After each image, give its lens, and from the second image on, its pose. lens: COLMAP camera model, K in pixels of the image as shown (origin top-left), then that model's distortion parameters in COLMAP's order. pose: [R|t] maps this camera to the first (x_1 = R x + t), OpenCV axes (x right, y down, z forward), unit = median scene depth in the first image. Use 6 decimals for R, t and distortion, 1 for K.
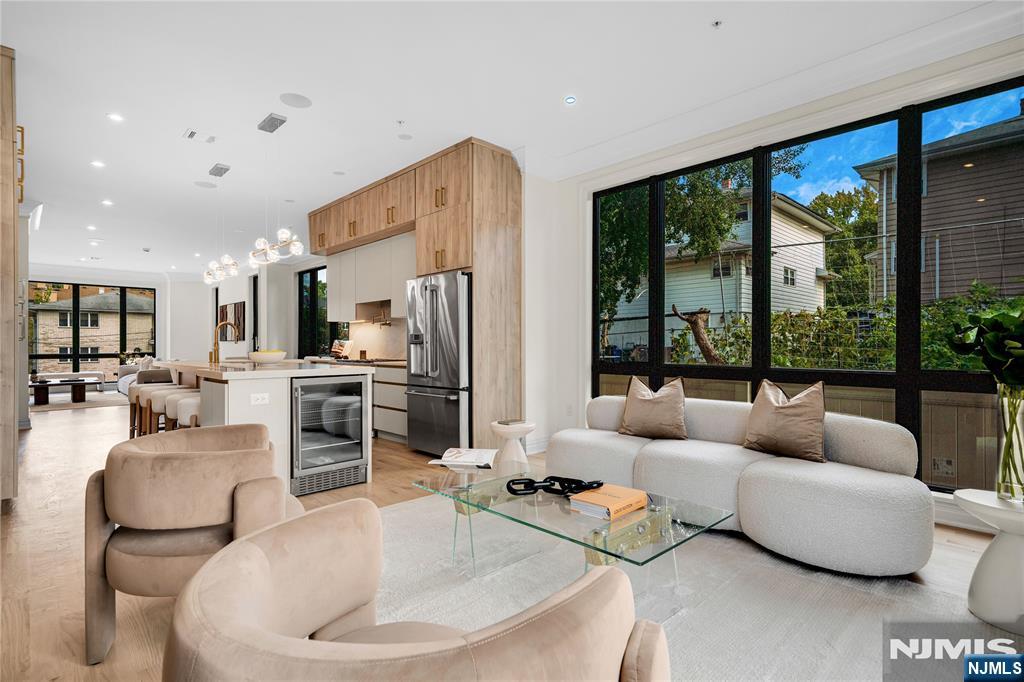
lens RADIAL K [[510.8, 0, 508.5], [0, 510.8, 345.3], [0, 0, 1]] dist [0.015048, 0.000029]
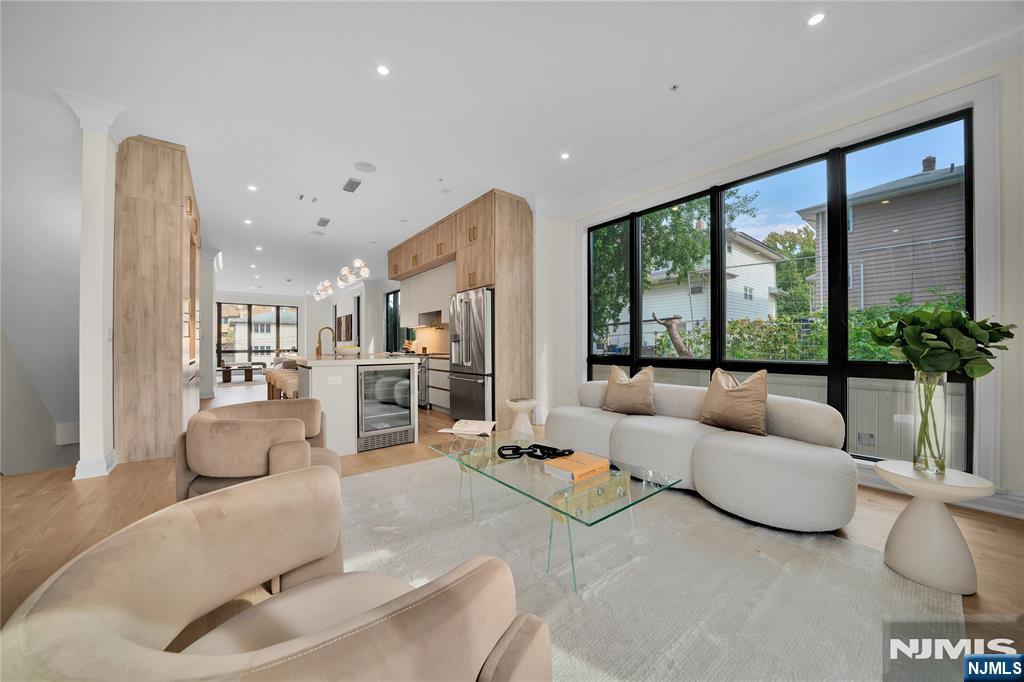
lens RADIAL K [[360.2, 0, 505.3], [0, 360.2, 345.1], [0, 0, 1]] dist [-0.020508, 0.000057]
pose [[0.995117, -0.000562, -0.098703, 0.044679], [0.000533, 1.000000, -0.000315, 0.006186], [0.098703, 0.000260, 0.995117, 0.052695]]
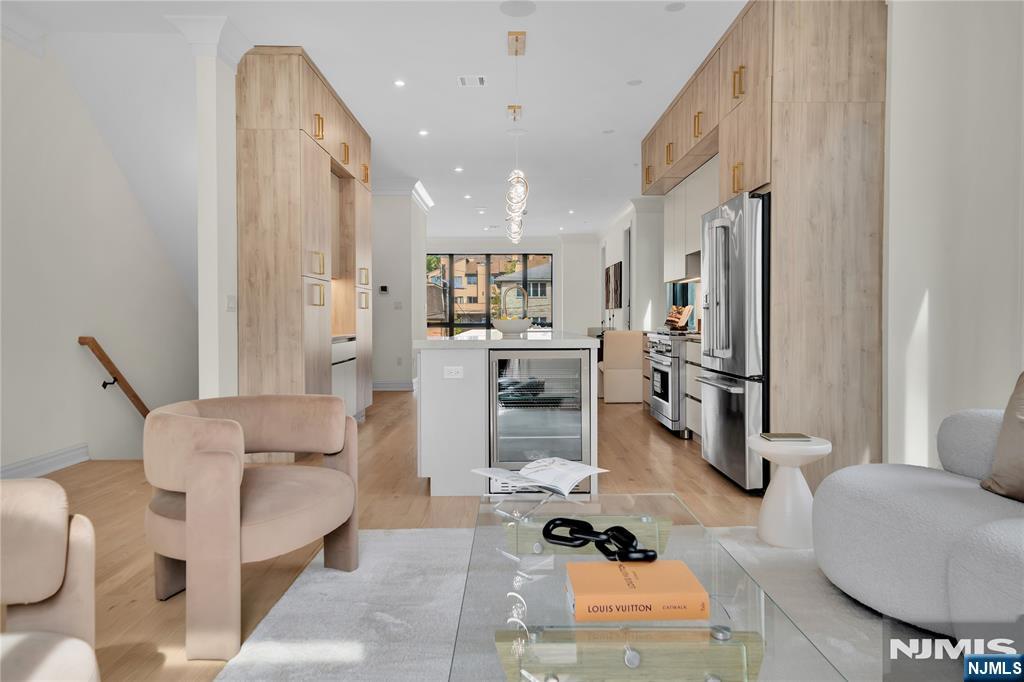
lens RADIAL K [[673.6, 0, 510.9], [0, 673.6, 326.2], [0, 0, 1]] dist [0.028535, 0.000123]
pose [[0.724868, 0.008167, -0.688840, 0.236519], [0.002735, 0.999888, 0.014733, 0.006843], [0.688883, -0.012564, 0.724764, 0.160370]]
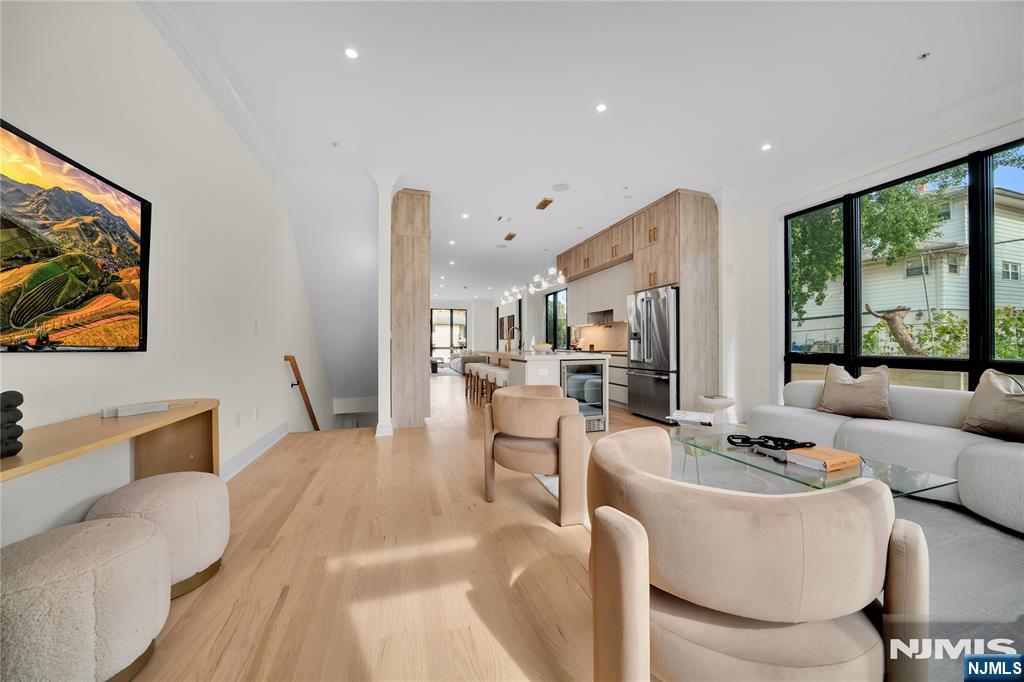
lens RADIAL K [[362.1, 0, 508.9], [0, 362.1, 343.1], [0, 0, 1]] dist [-0.021423, 0.001593]
pose [[0.895577, -0.000816, -0.444906, -0.044397], [0.001272, 0.999999, 0.000726, 0.006234], [0.444905, -0.001216, 0.895577, -0.058857]]
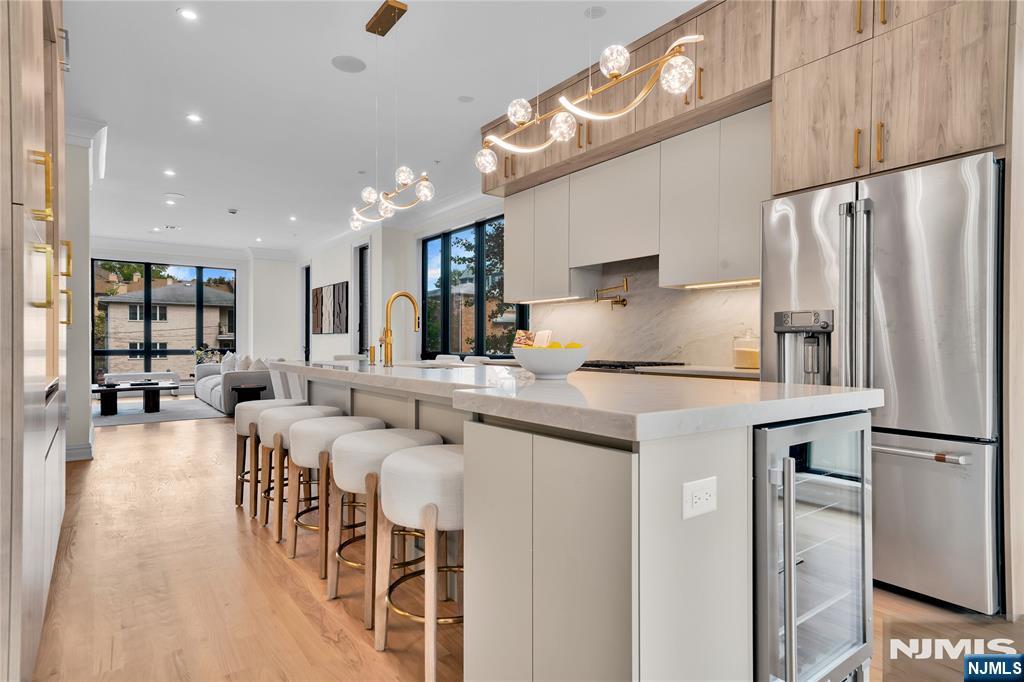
lens RADIAL K [[570.4, 0, 498.1], [0, 570.4, 346.9], [0, 0, 1]] dist [0.017303, 0.000061]
pose [[0.989479, 0.005856, -0.144561, -0.362376], [-0.004946, 0.999966, 0.006654, 0.008295], [0.144595, -0.005869, 0.989474, 0.416878]]
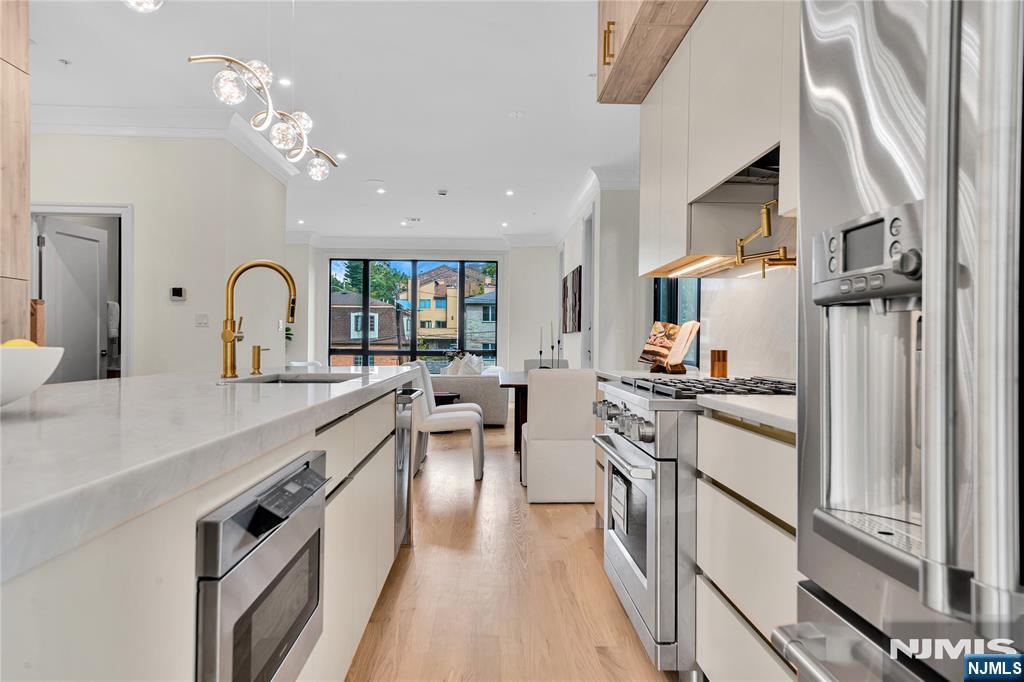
lens RADIAL K [[667.4, 0, 509.4], [0, 667.4, 346.3], [0, 0, 1]] dist [0.032117, -0.003746]
pose [[0.743628, 0.010413, -0.668513, -0.125760], [-0.008920, 0.999944, 0.005653, 0.008154], [0.668534, 0.001760, 0.743679, 0.775958]]
